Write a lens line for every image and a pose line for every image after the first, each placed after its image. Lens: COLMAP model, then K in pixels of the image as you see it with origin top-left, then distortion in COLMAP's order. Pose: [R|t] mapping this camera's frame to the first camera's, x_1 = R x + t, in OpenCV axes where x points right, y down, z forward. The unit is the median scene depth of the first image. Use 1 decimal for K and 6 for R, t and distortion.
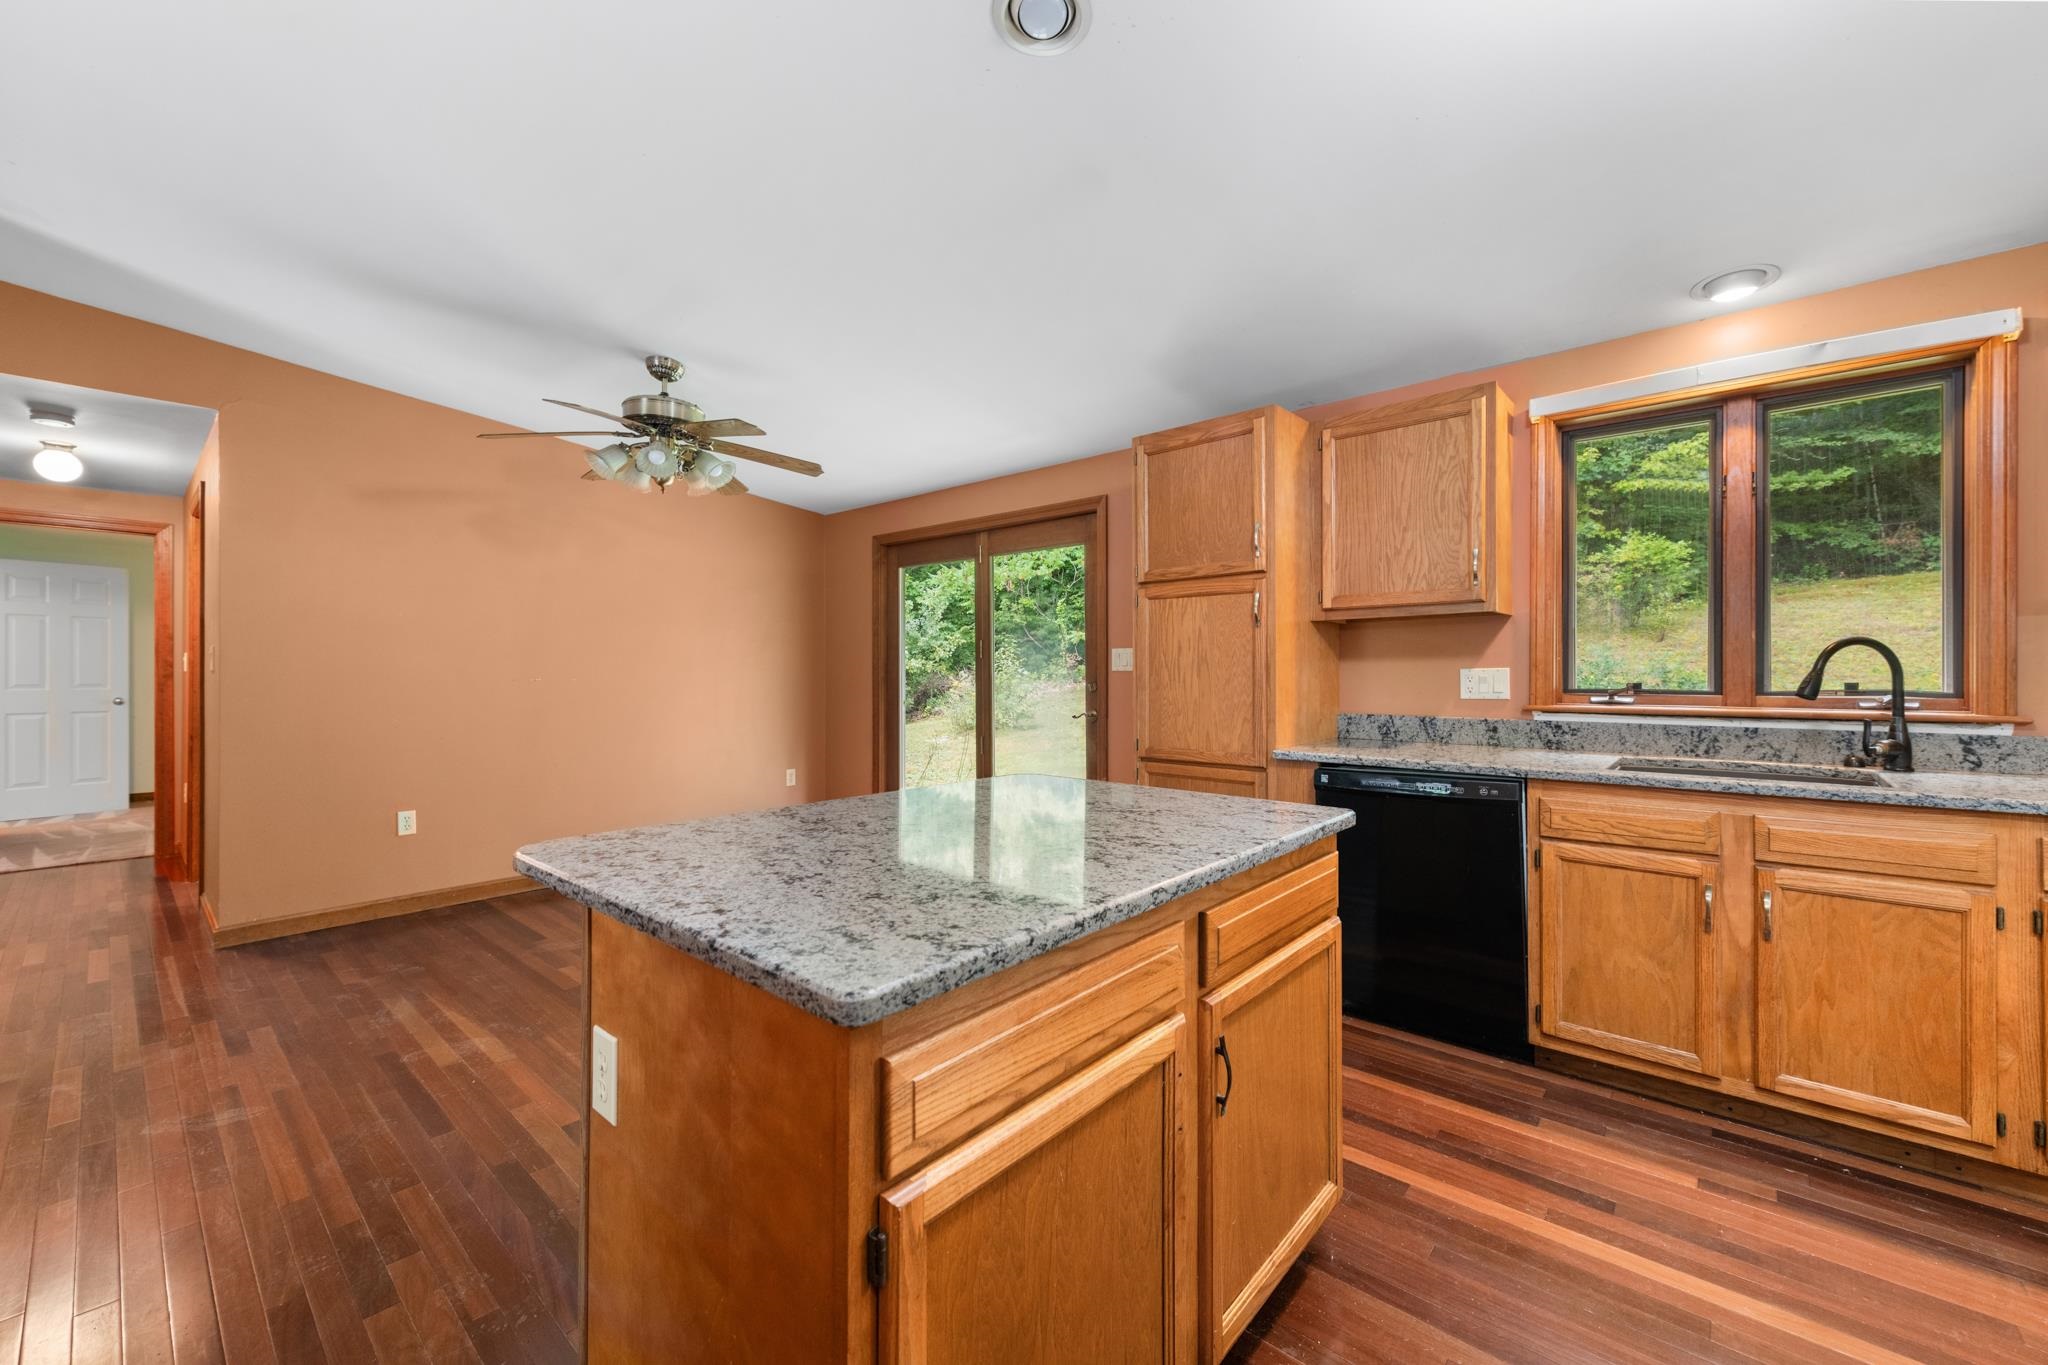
lens RADIAL K [[805.2, 0, 1029.0], [0, 805.2, 672.2], [0, 0, 1]] dist [0.013000, -0.004052]
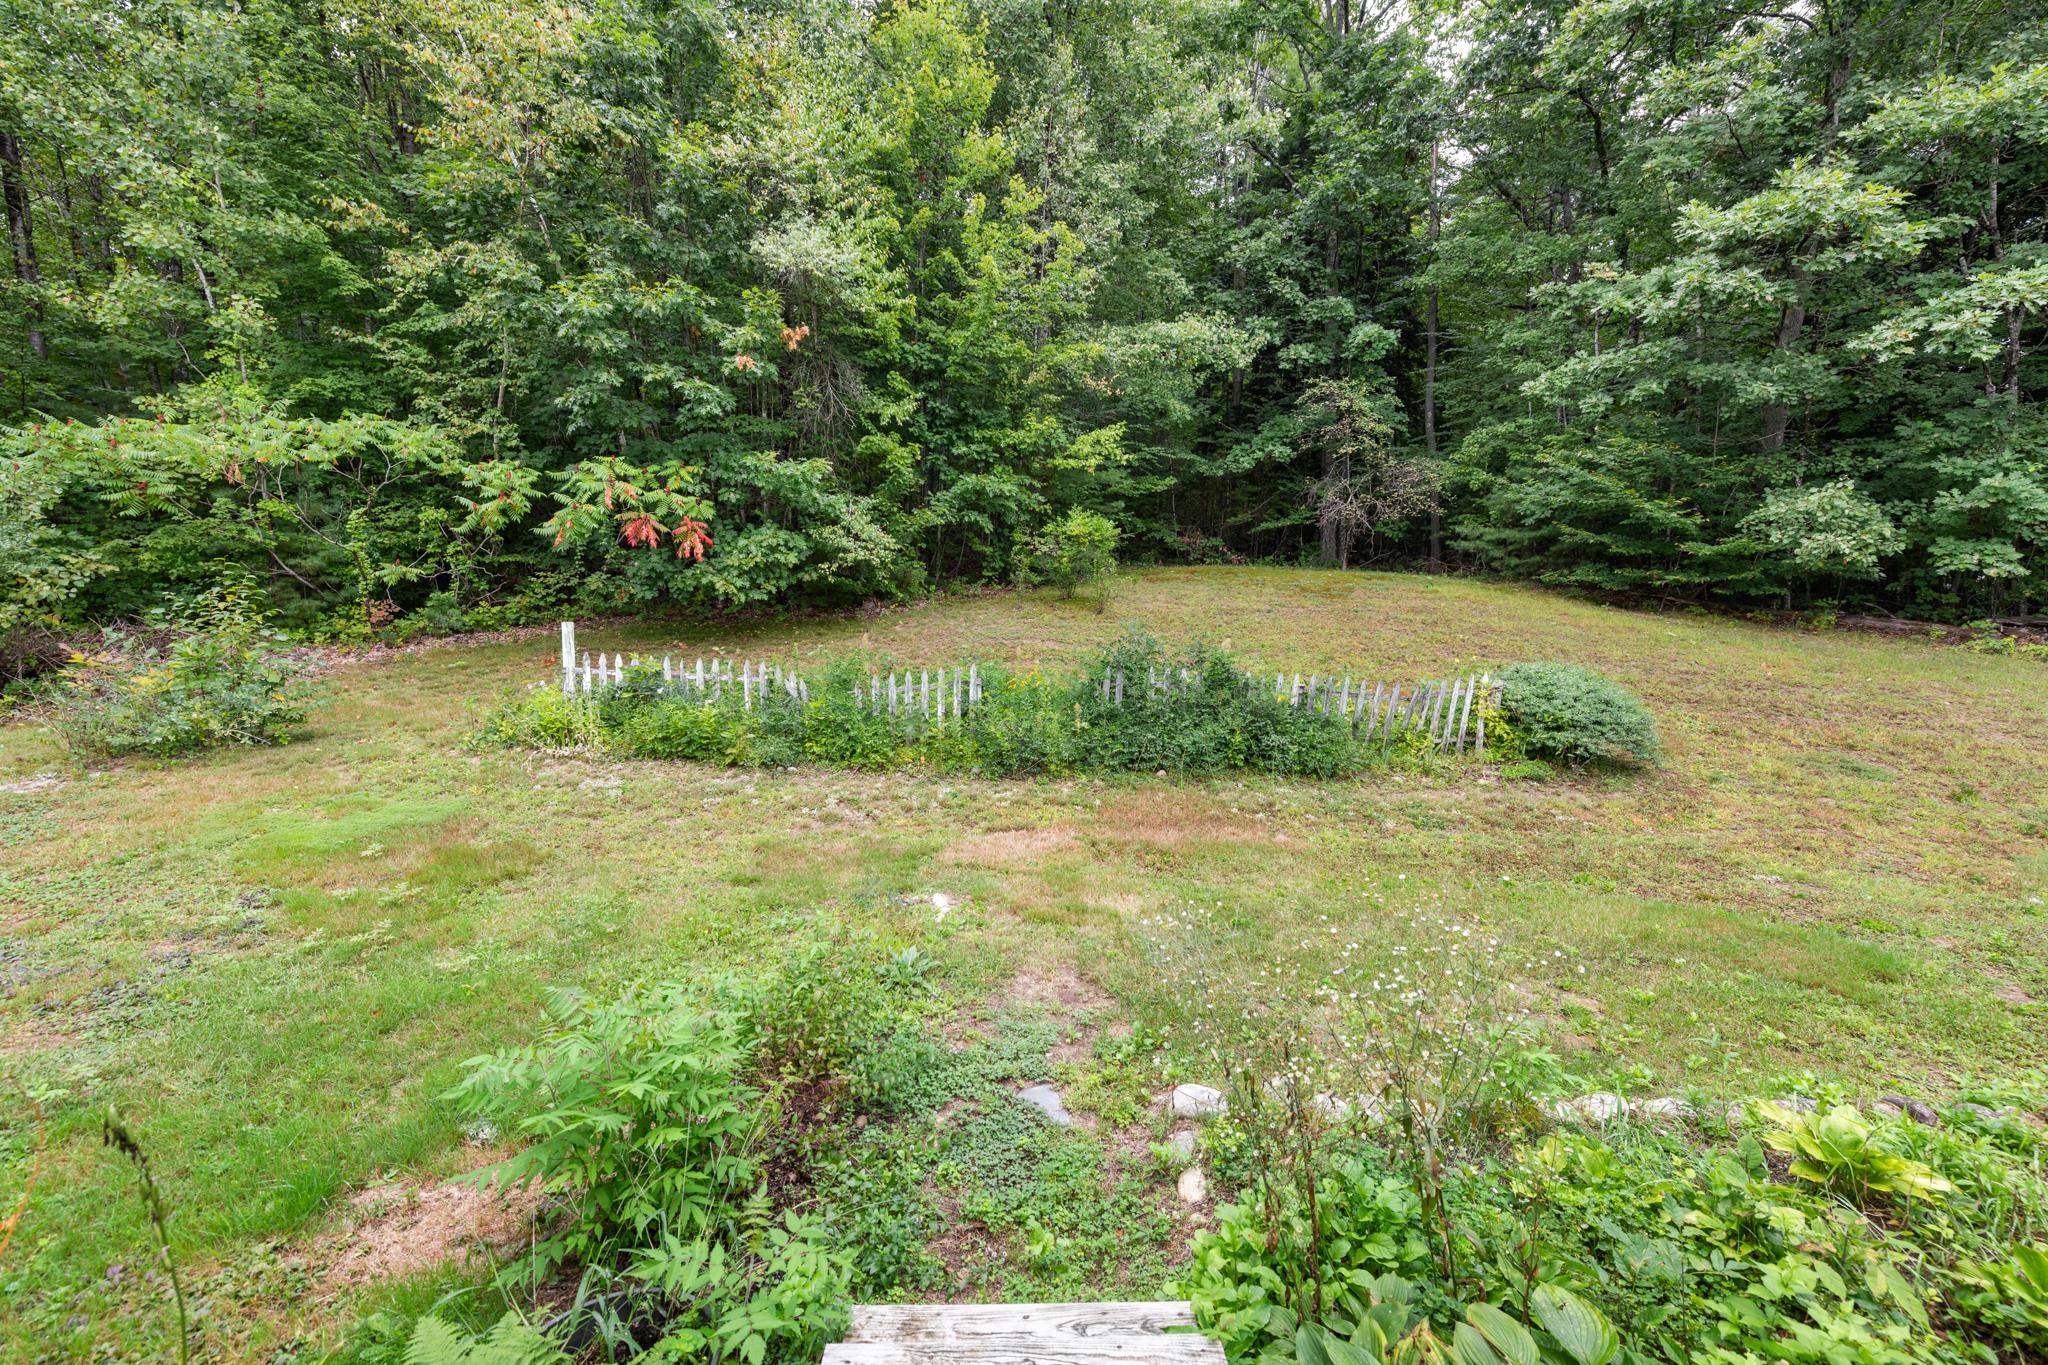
lens RADIAL K [[802.2, 0, 1029.2], [0, 802.2, 666.4], [0, 0, 1]] dist [0.018148, -0.005459]
pose [[0.733216, -0.017295, 0.679776, -0.036547], [-0.018438, 0.998803, 0.045300, -0.073114], [-0.679746, -0.045748, 0.732019, 1.504585]]
